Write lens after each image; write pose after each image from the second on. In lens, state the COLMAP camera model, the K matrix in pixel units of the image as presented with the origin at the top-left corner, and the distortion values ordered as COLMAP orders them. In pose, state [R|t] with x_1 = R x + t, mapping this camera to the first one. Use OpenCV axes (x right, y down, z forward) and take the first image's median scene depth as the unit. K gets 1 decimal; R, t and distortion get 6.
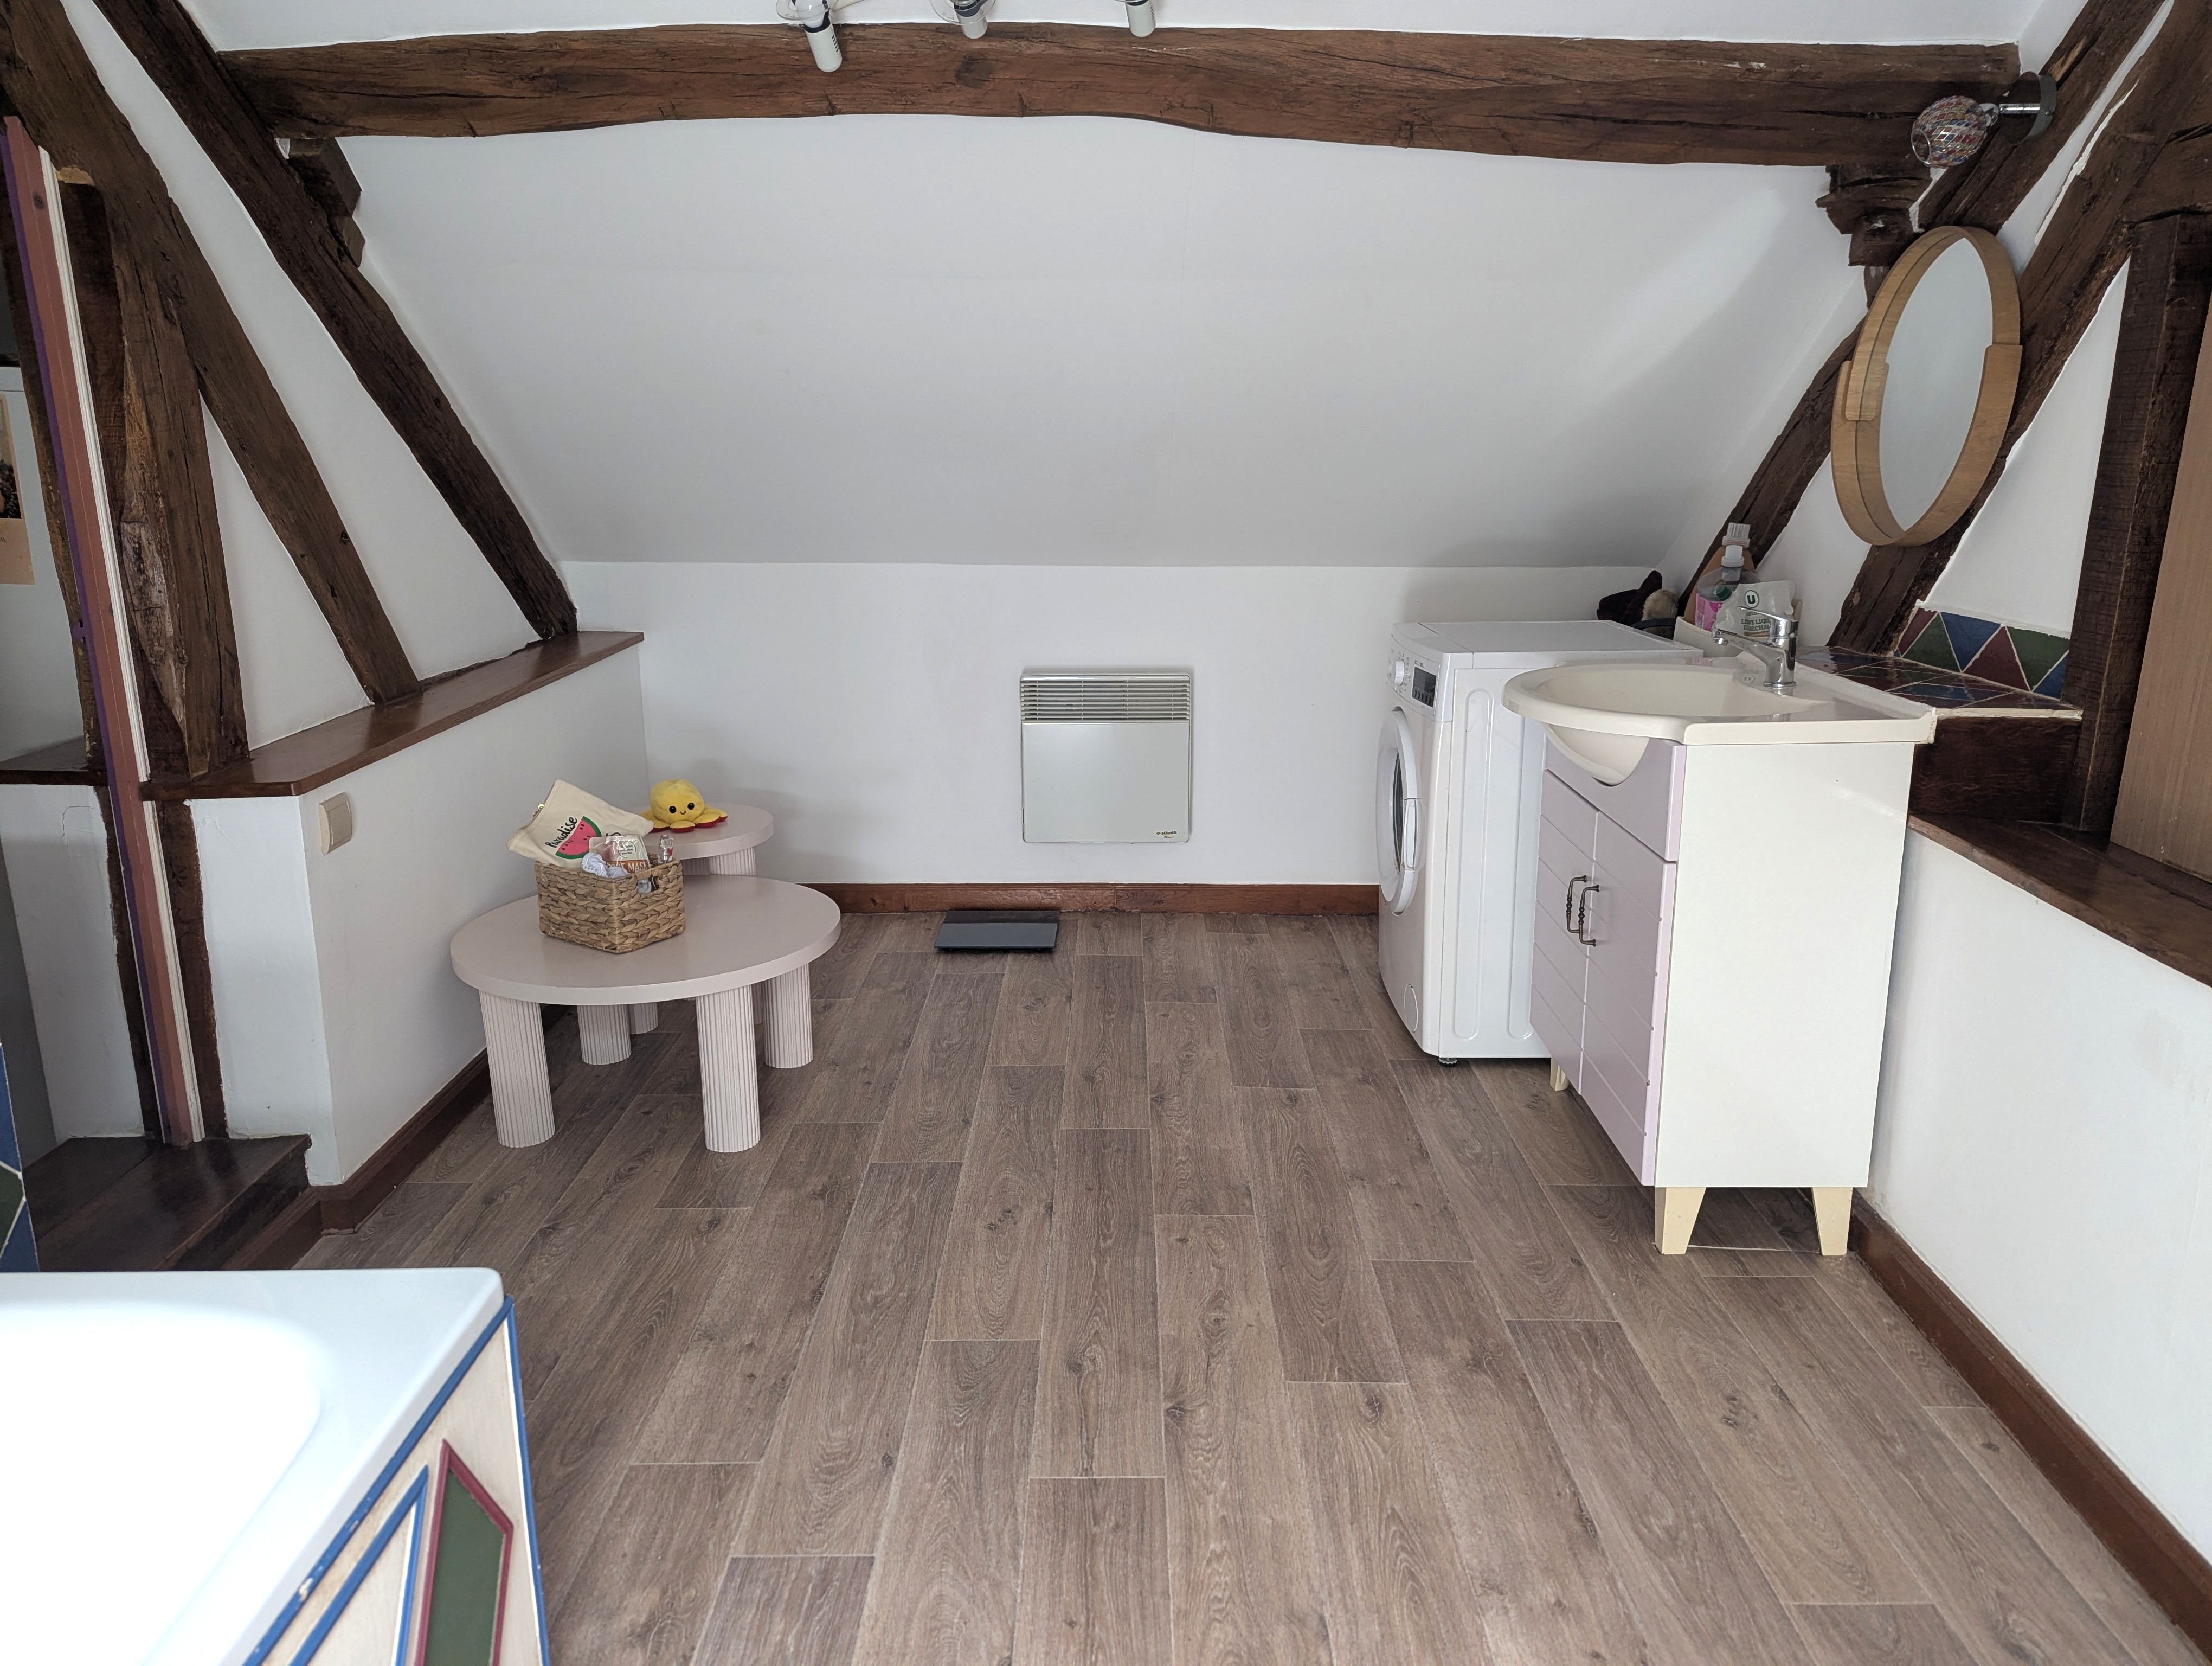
lens RADIAL K [[1554.3, 0, 1108.7], [0, 1554.3, 828.0], [0, 0, 1]] dist [0.044844, -0.022369]
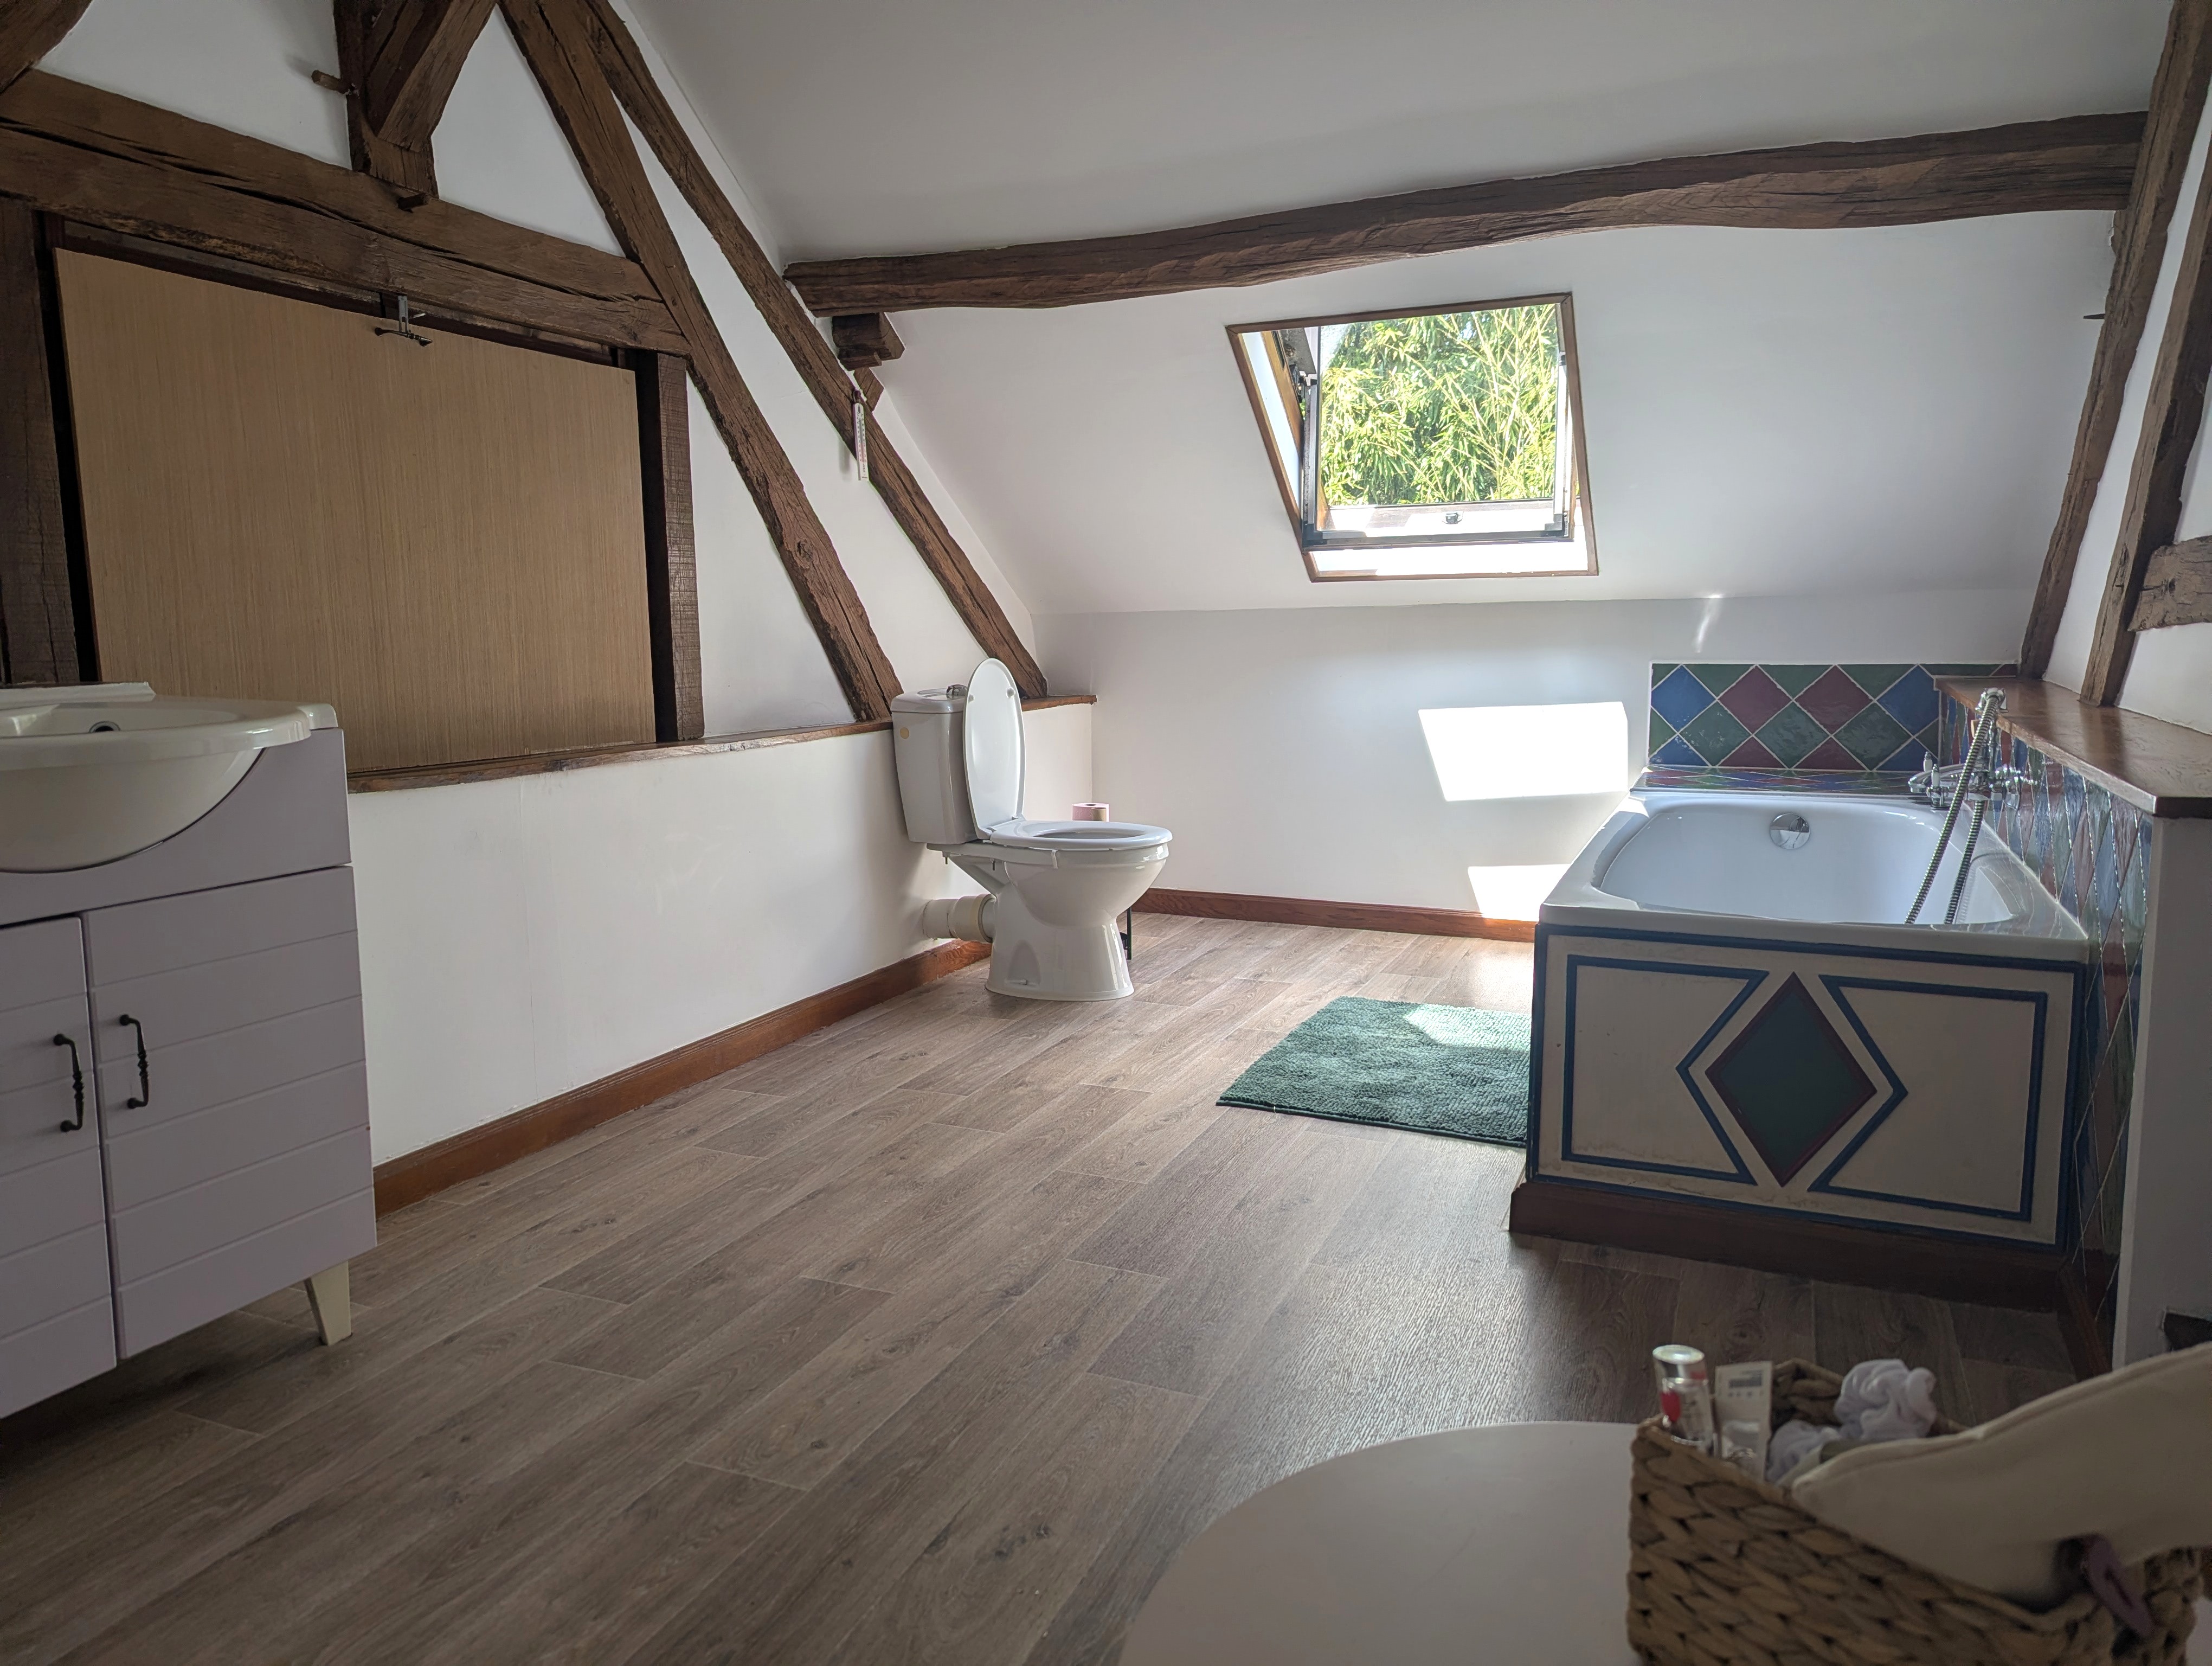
lens RADIAL K [[1554.3, 0, 1104.4], [0, 1554.3, 831.6], [0, 0, 1]] dist [0.044844, -0.022369]
pose [[-0.923079, -0.042441, 0.382261, -0.410501], [0.102547, 0.930755, 0.350968, -0.290869], [-0.370687, 0.363171, -0.854809, 1.775009]]
